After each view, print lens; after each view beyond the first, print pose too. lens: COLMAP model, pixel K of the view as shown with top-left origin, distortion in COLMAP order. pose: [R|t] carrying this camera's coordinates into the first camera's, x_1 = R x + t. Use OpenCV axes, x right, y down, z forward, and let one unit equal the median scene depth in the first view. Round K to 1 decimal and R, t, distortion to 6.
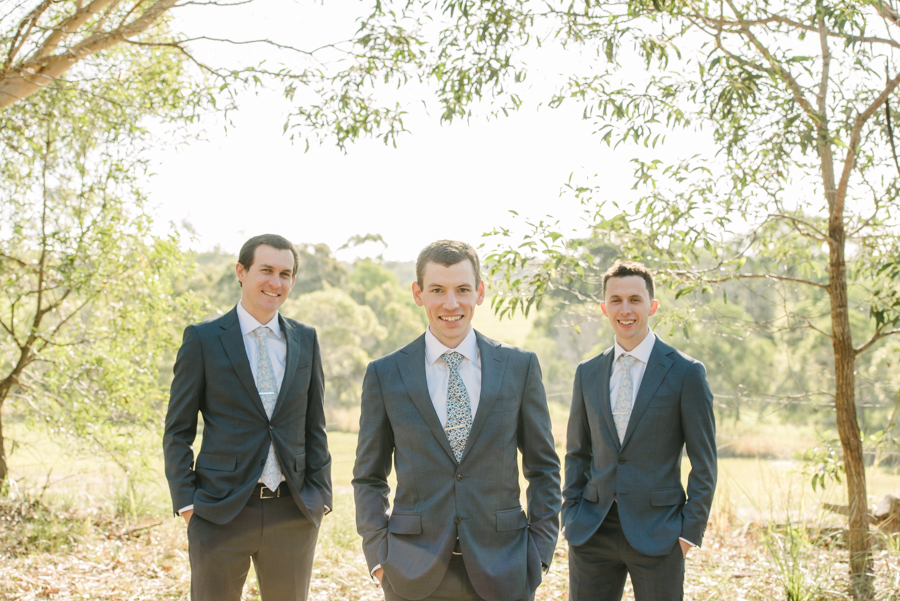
lens RADIAL K [[1814.2, 0, 450.8], [0, 1814.2, 302.6], [0, 0, 1]] dist [-0.003223, 0.000000]
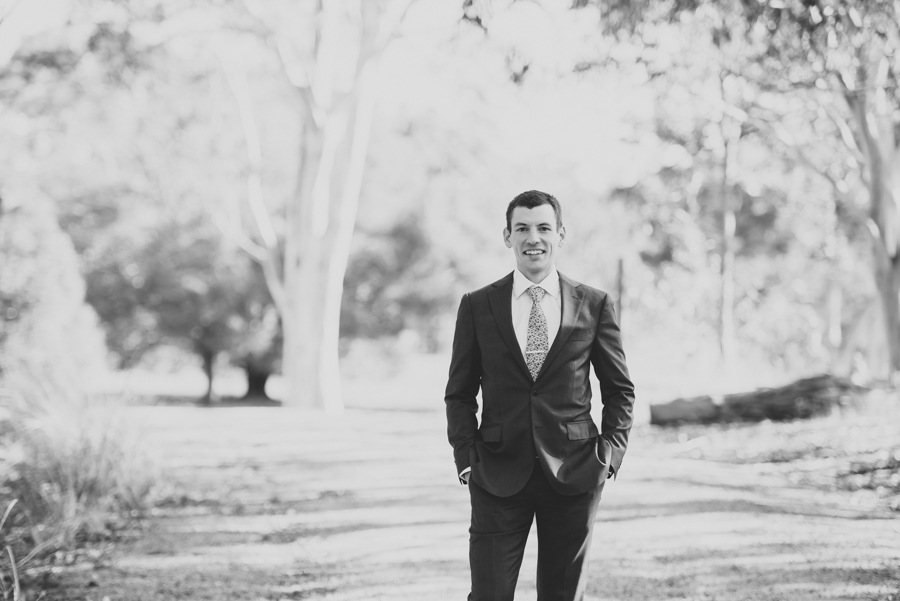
lens RADIAL K [[3279.0, 0, 451.3], [0, 3279.0, 299.1], [0, 0, 1]] dist [1.568625, 0.000000]
pose [[0.998596, 0.025704, -0.046320, 0.044079], [-0.027213, 0.999110, -0.032239, 0.103800], [0.045450, 0.033454, 0.998406, -1.077740]]
